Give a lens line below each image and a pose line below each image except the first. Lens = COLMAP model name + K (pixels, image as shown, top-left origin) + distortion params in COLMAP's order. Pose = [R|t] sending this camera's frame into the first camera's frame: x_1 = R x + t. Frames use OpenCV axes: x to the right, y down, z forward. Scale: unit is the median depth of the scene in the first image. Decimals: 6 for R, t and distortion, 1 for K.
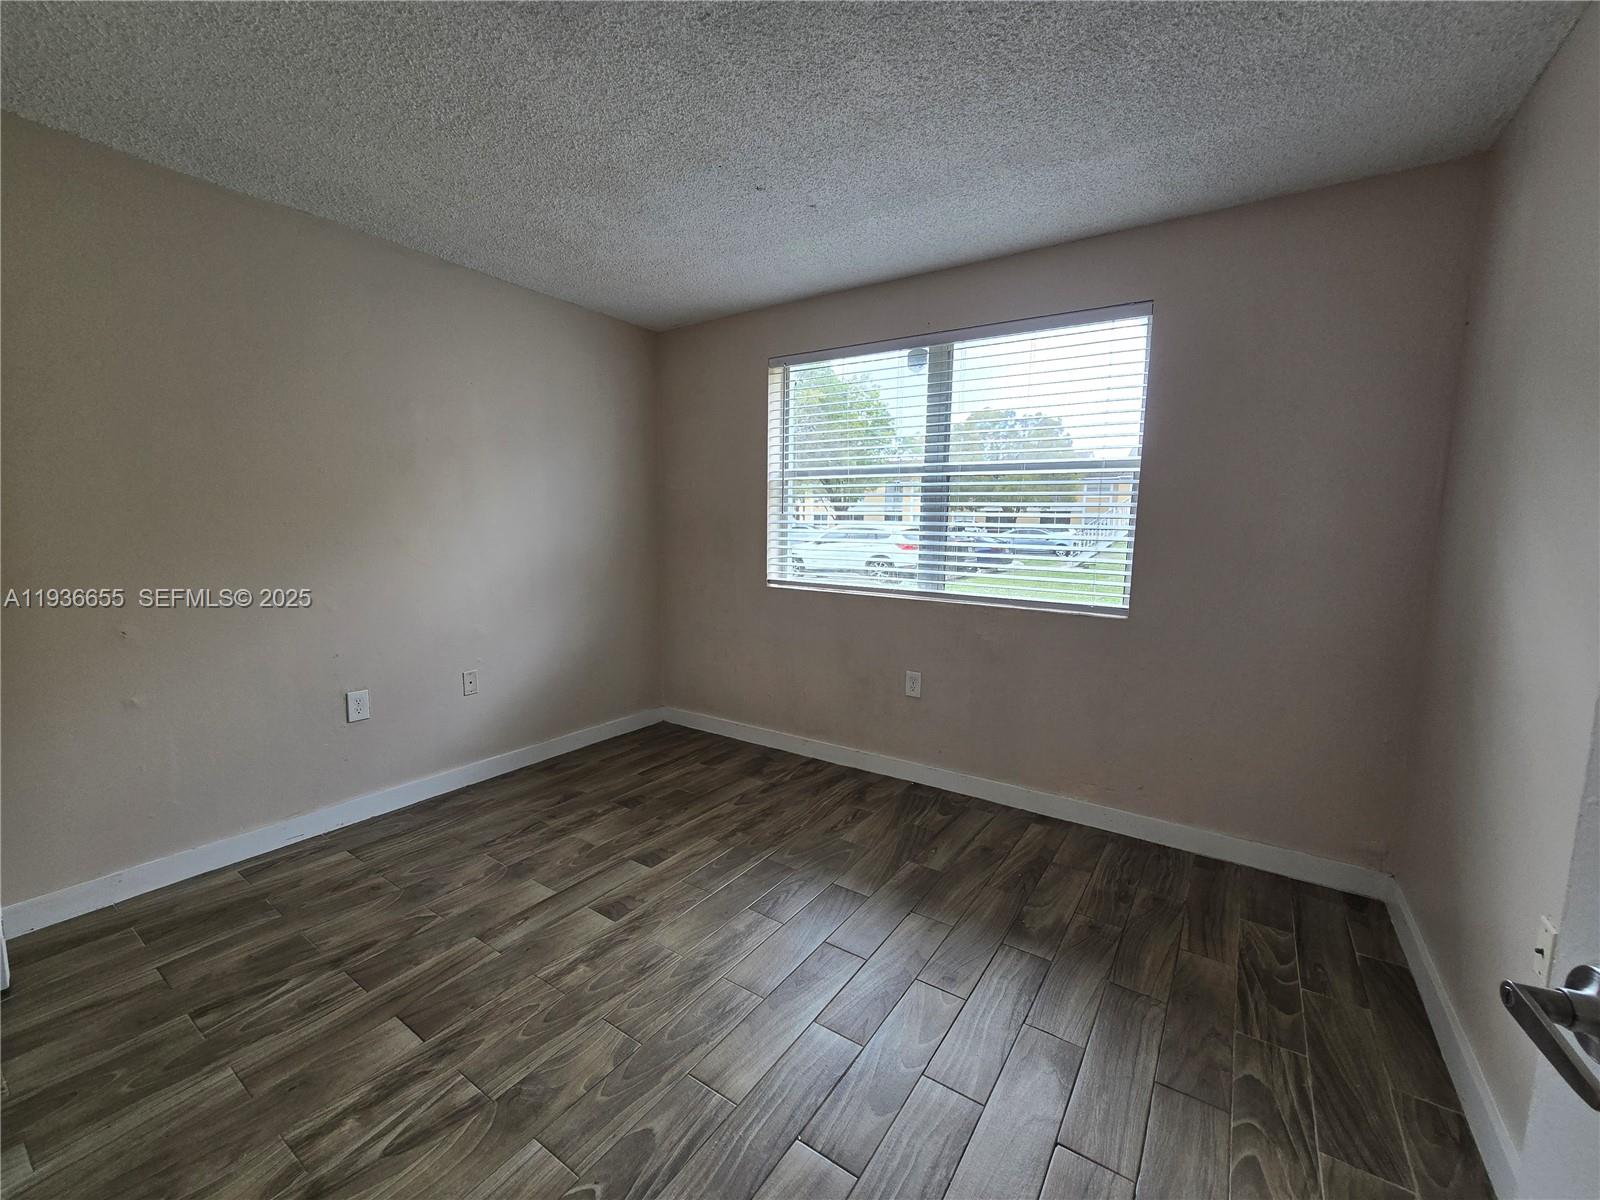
lens RADIAL K [[655.0, 0, 797.3], [0, 655.0, 603.9], [0, 0, 1]] dist [-0.002093, -0.000278]
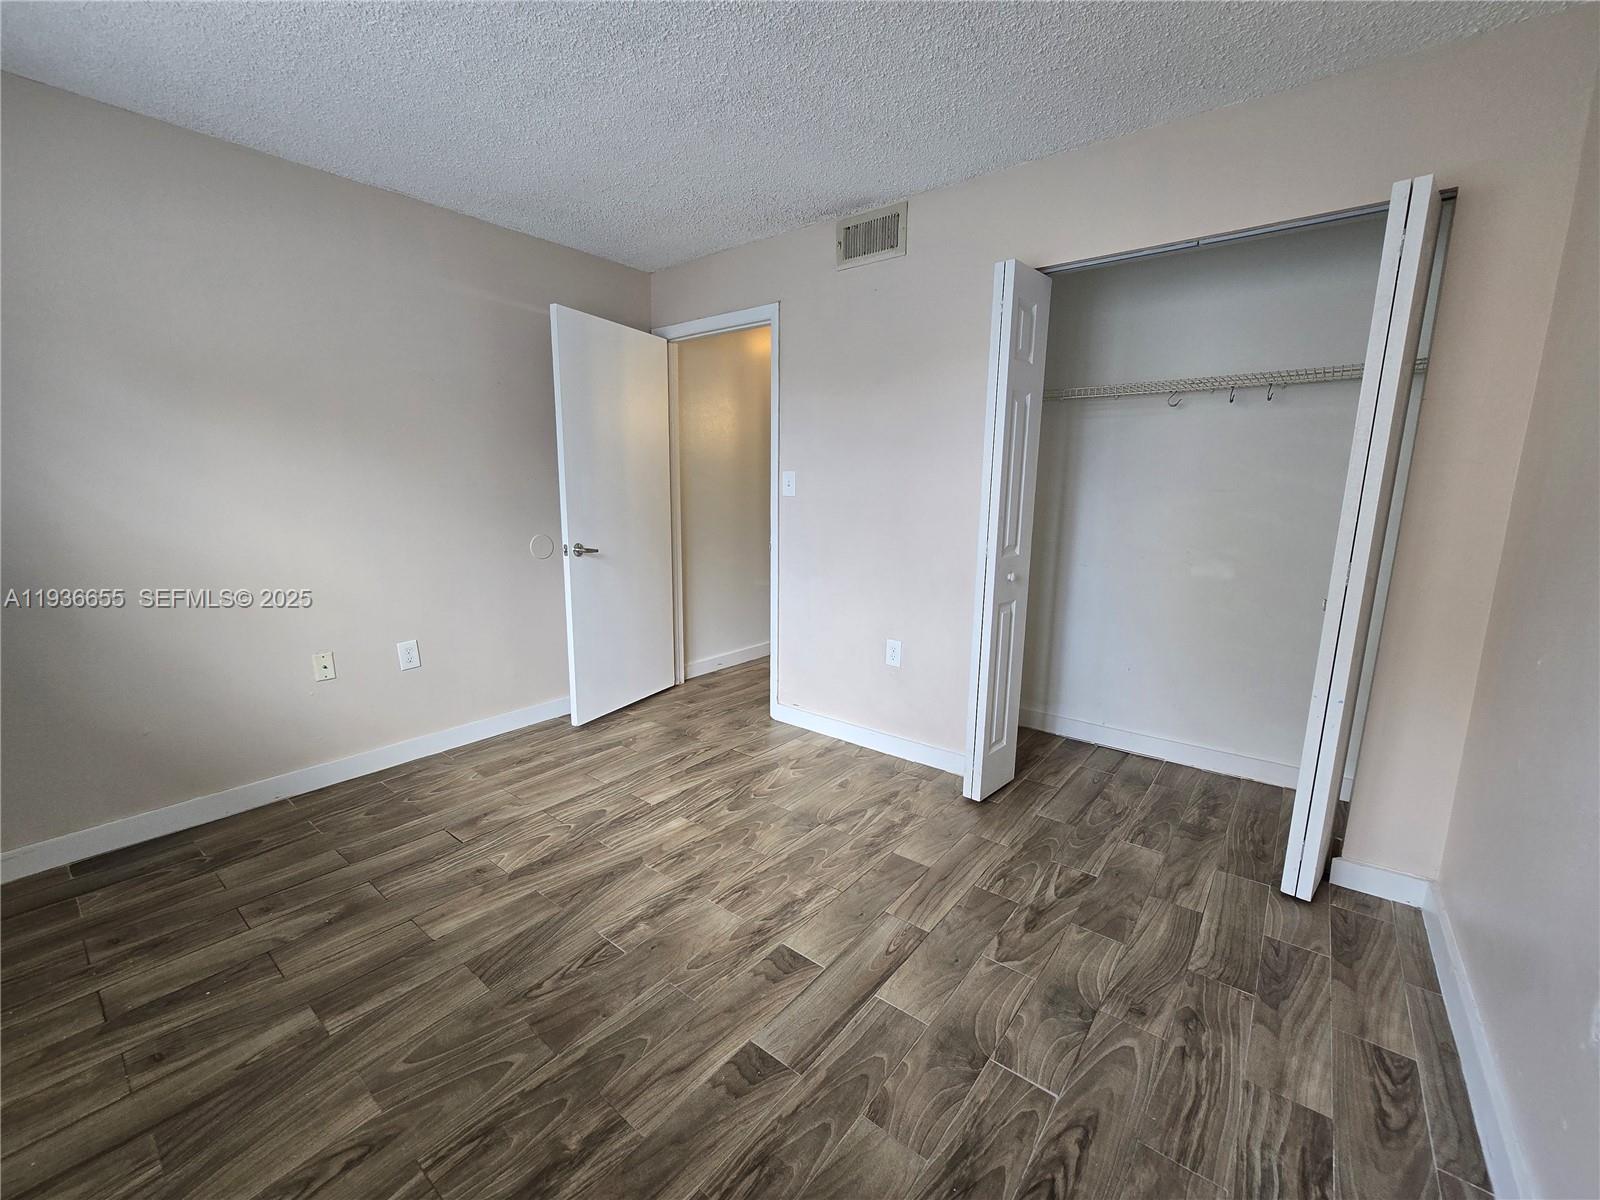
lens RADIAL K [[655.0, 0, 797.1], [0, 655.0, 602.2], [0, 0, 1]] dist [-0.002093, -0.000278]
pose [[-0.997175, -0.032319, 0.067799, -0.347482], [-0.010834, 0.955142, 0.295950, -0.204382], [-0.074323, 0.294380, -0.952794, 1.718850]]
